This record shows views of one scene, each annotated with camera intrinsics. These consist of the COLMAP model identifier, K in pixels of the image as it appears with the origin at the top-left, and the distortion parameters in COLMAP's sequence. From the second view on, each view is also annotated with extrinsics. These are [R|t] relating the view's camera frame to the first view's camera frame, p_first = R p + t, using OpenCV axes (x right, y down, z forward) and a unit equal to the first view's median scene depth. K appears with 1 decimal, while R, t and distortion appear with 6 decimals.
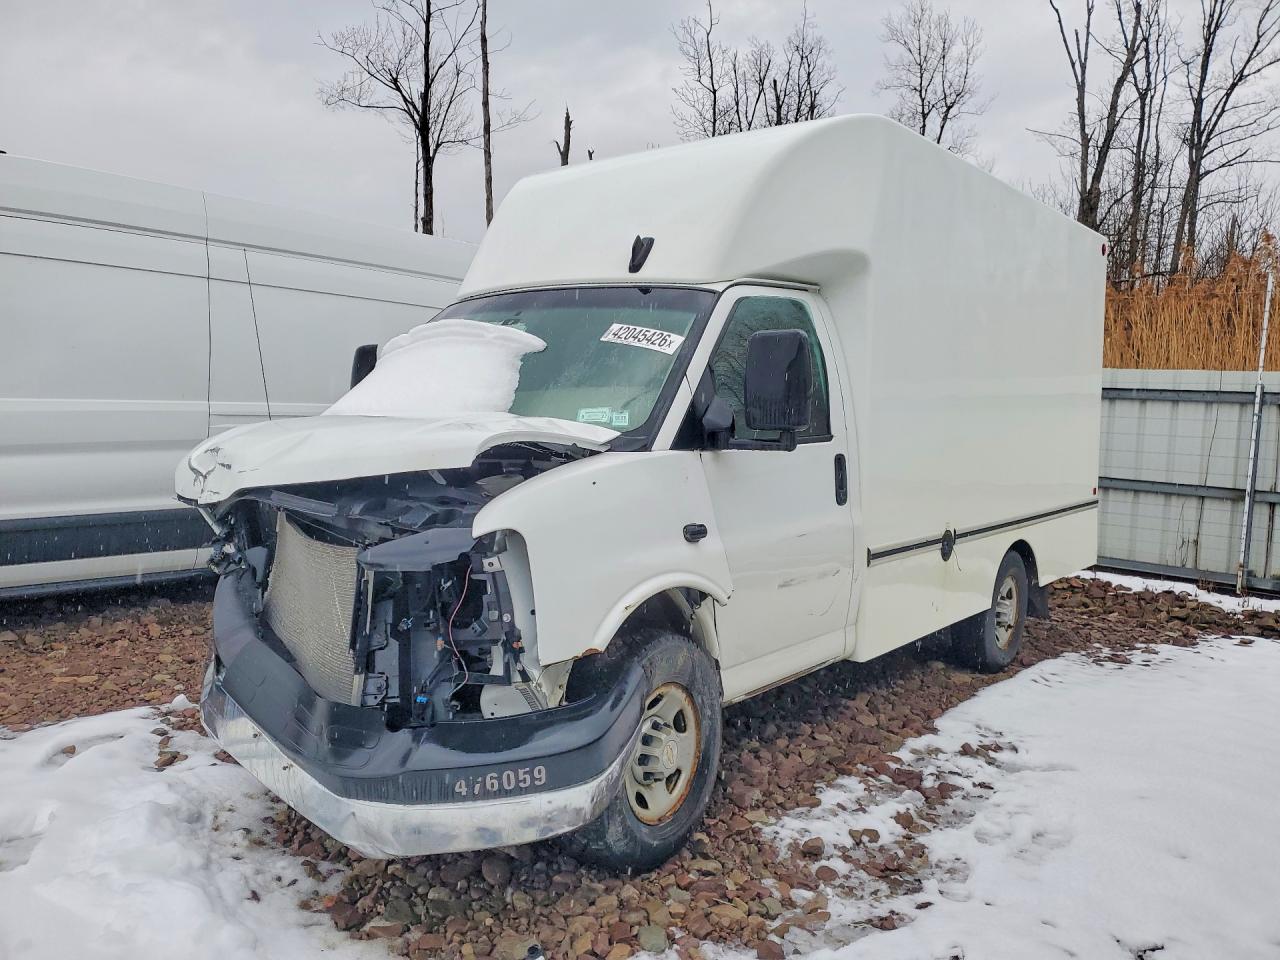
lens RADIAL K [[997.1, 0, 635.1], [0, 997.1, 454.8], [0, 0, 1]] dist [-0.000178, 0.000203]
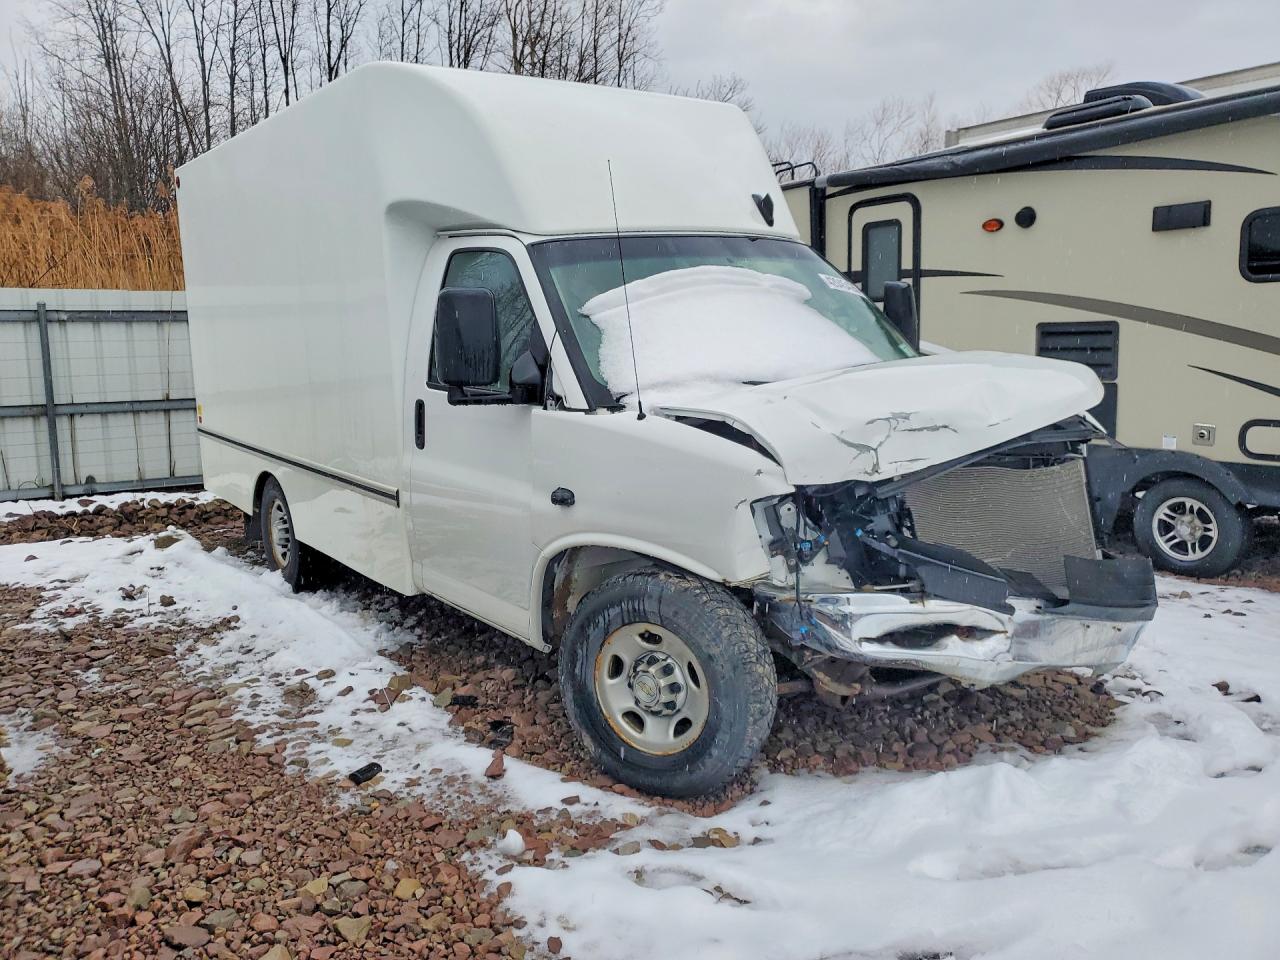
lens RADIAL K [[997.1, 0, 635.1], [0, 997.1, 454.8], [0, 0, 1]] dist [-0.000178, 0.000203]
pose [[0.276718, -0.174197, 0.945031, -0.307708], [0.090384, 0.983791, 0.154876, -0.030579], [-0.956691, 0.042558, 0.287977, 0.217503]]
